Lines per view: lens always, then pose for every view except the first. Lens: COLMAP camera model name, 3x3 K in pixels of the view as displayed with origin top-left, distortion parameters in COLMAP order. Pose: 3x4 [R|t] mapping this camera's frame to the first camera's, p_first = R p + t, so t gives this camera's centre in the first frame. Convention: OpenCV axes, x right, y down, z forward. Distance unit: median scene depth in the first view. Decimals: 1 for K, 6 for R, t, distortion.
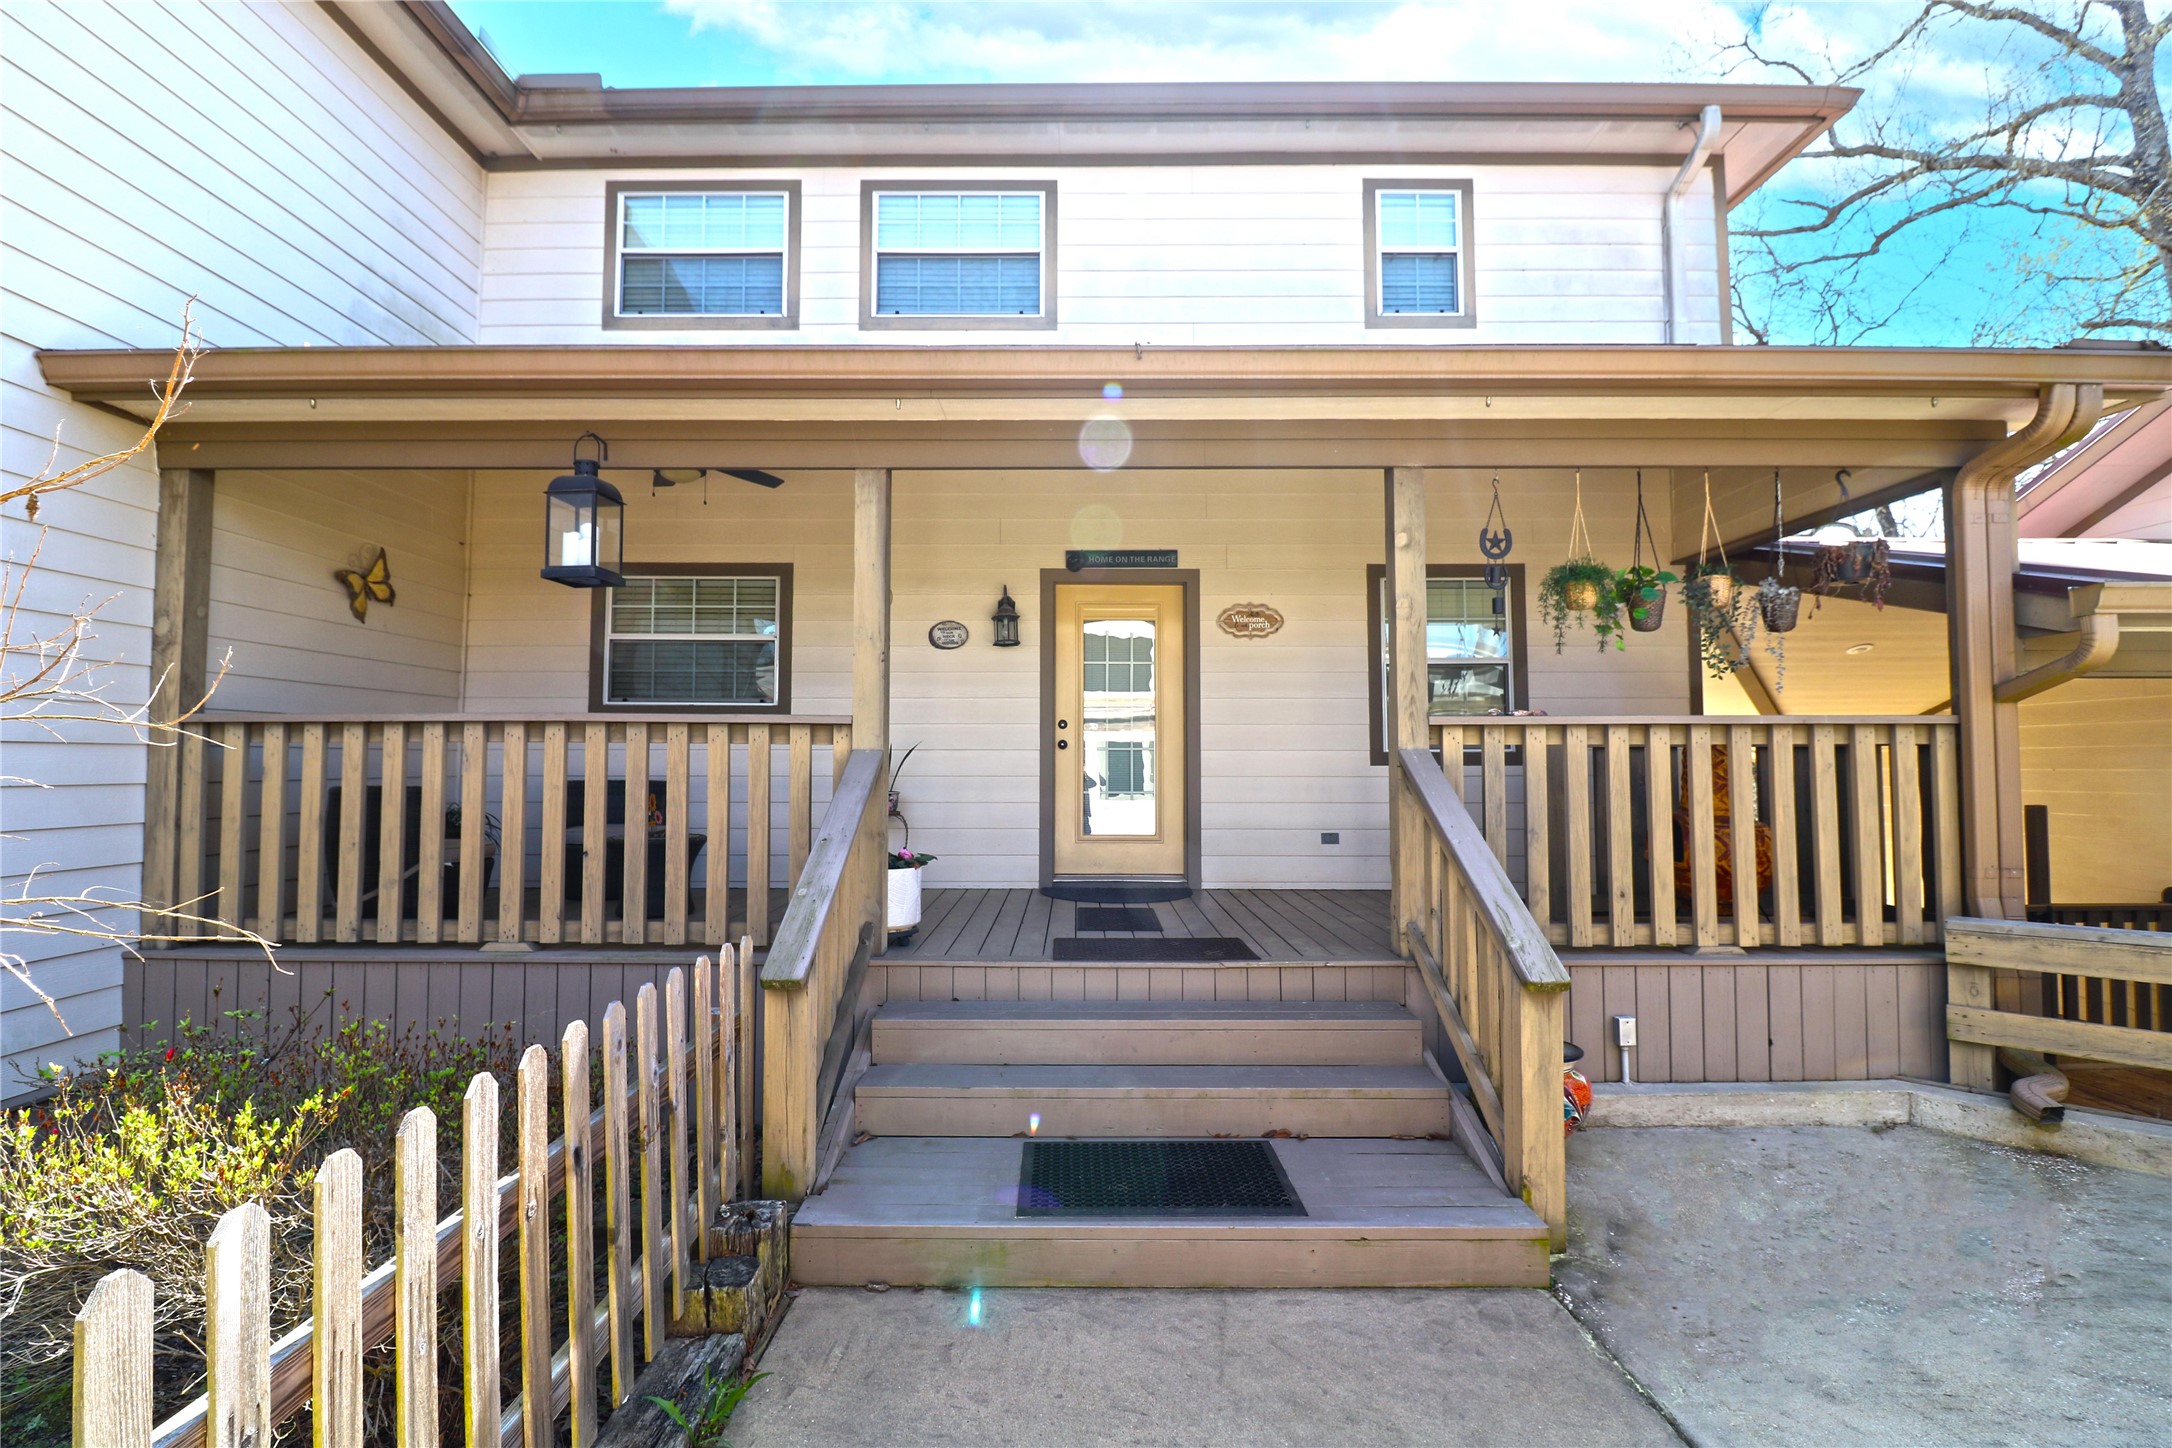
lens RADIAL K [[1019.5, 0, 1082.6], [0, 1019.5, 723.9], [0, 0, 1]] dist [-0.010658, -0.001294]
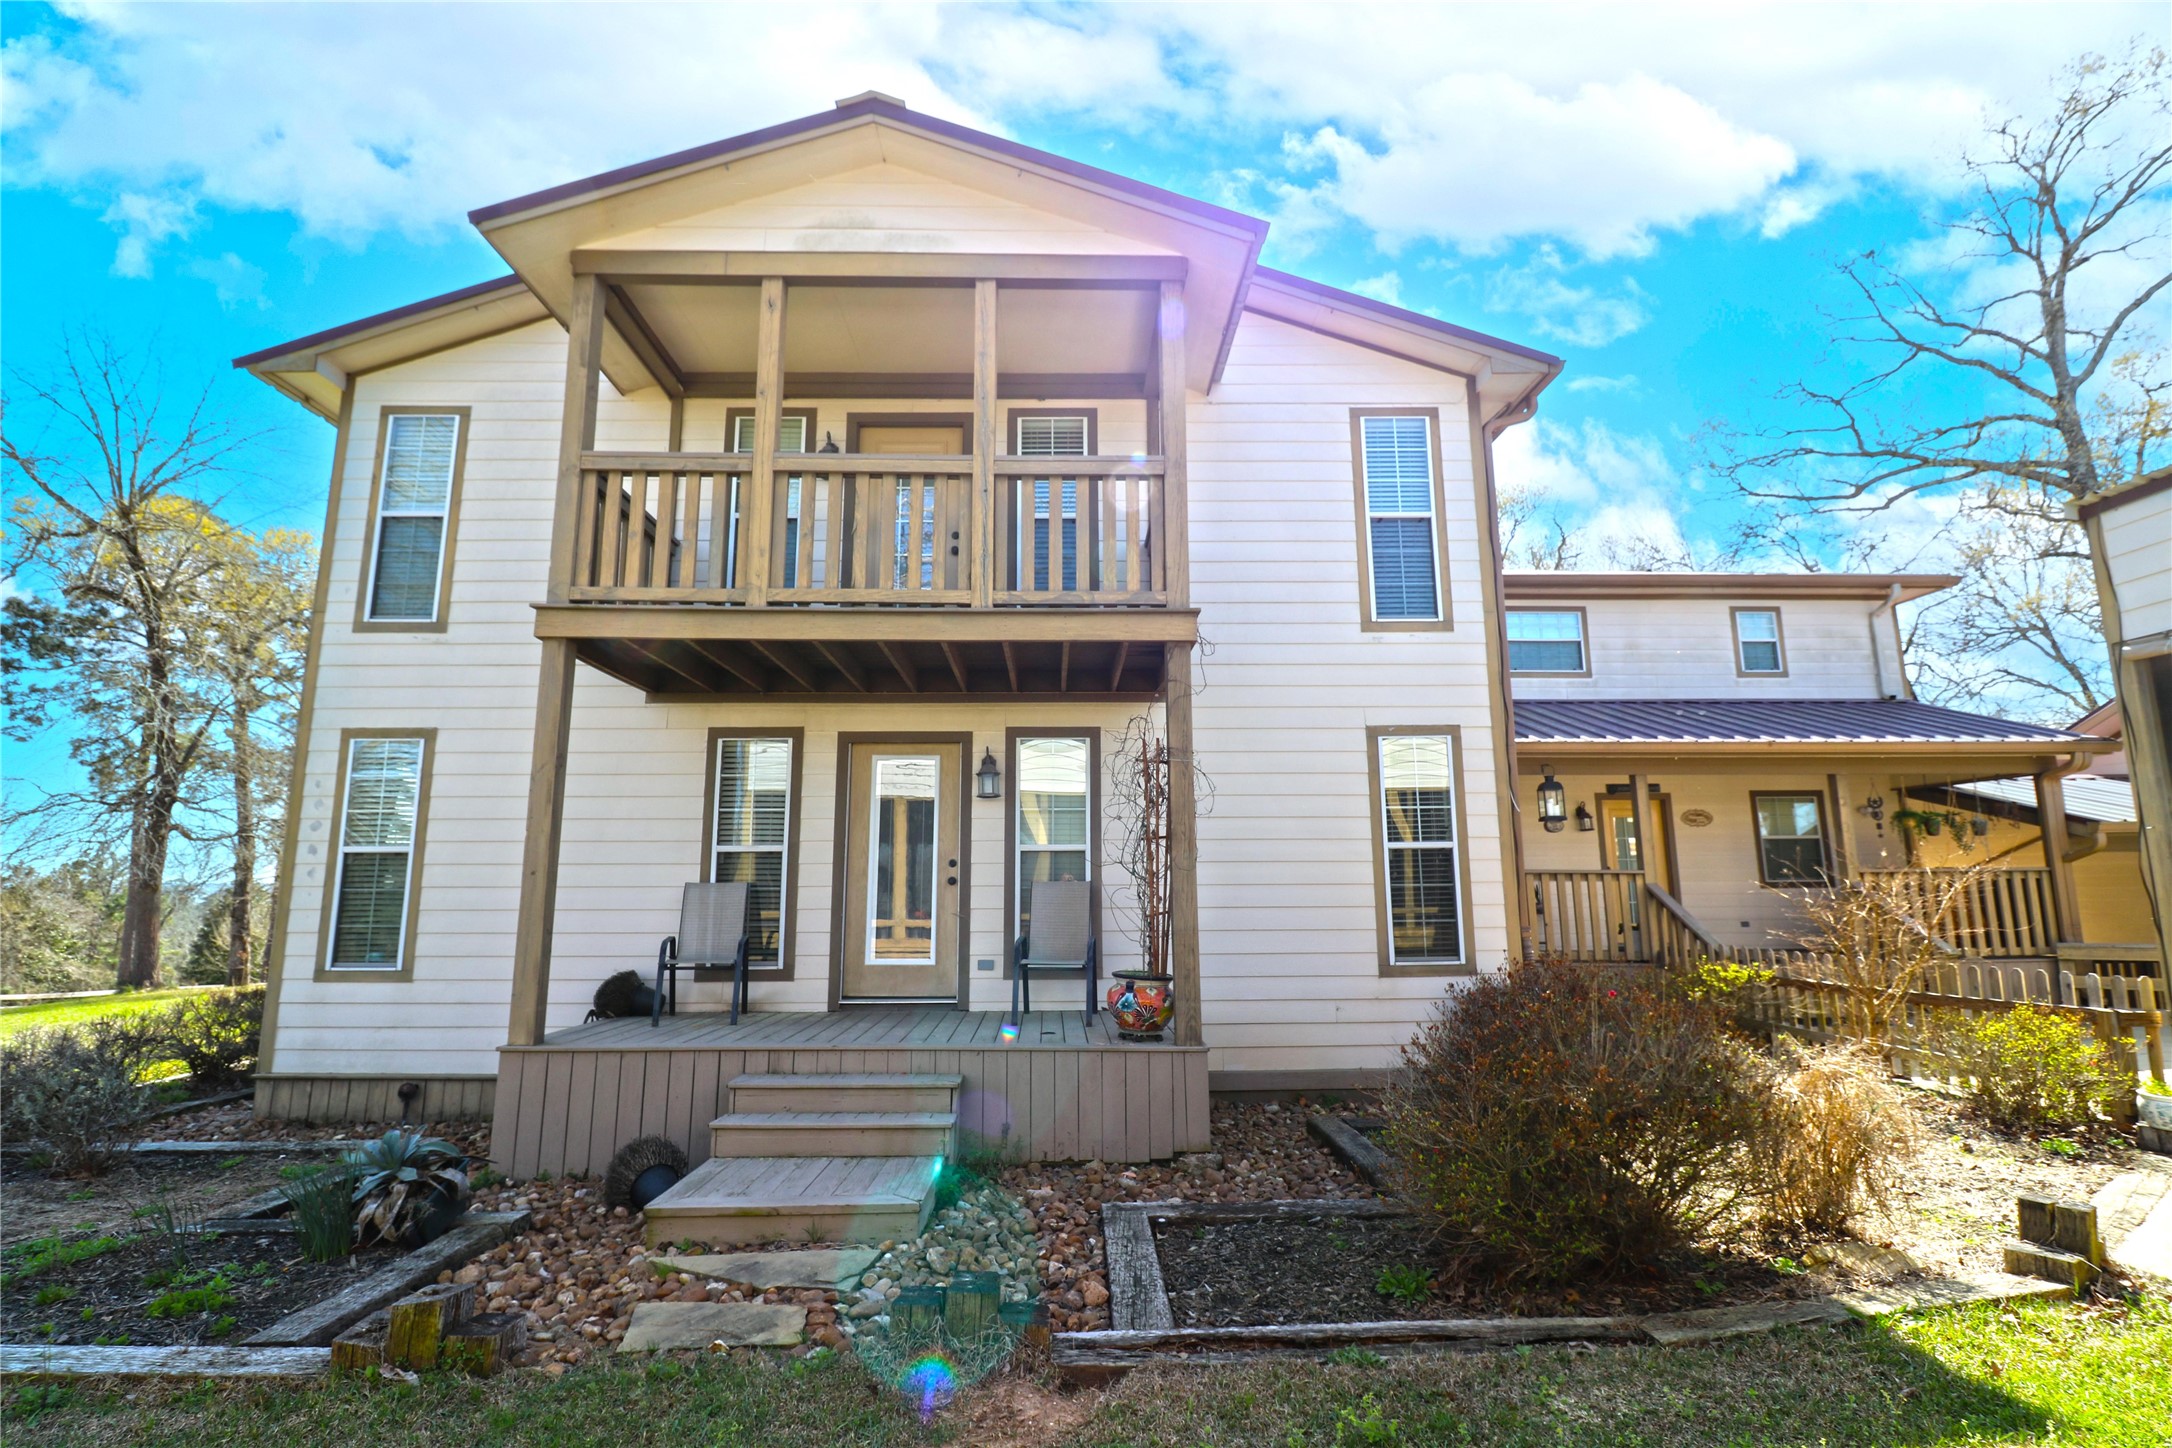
lens RADIAL K [[1019.5, 0, 1085.6], [0, 1019.5, 725.3], [0, 0, 1]] dist [-0.010658, -0.001294]
pose [[0.999854, 0.003376, 0.016738, -1.123501], [-0.001369, 0.992953, -0.118497, -0.040490], [-0.017020, 0.118457, 0.992813, -1.070100]]
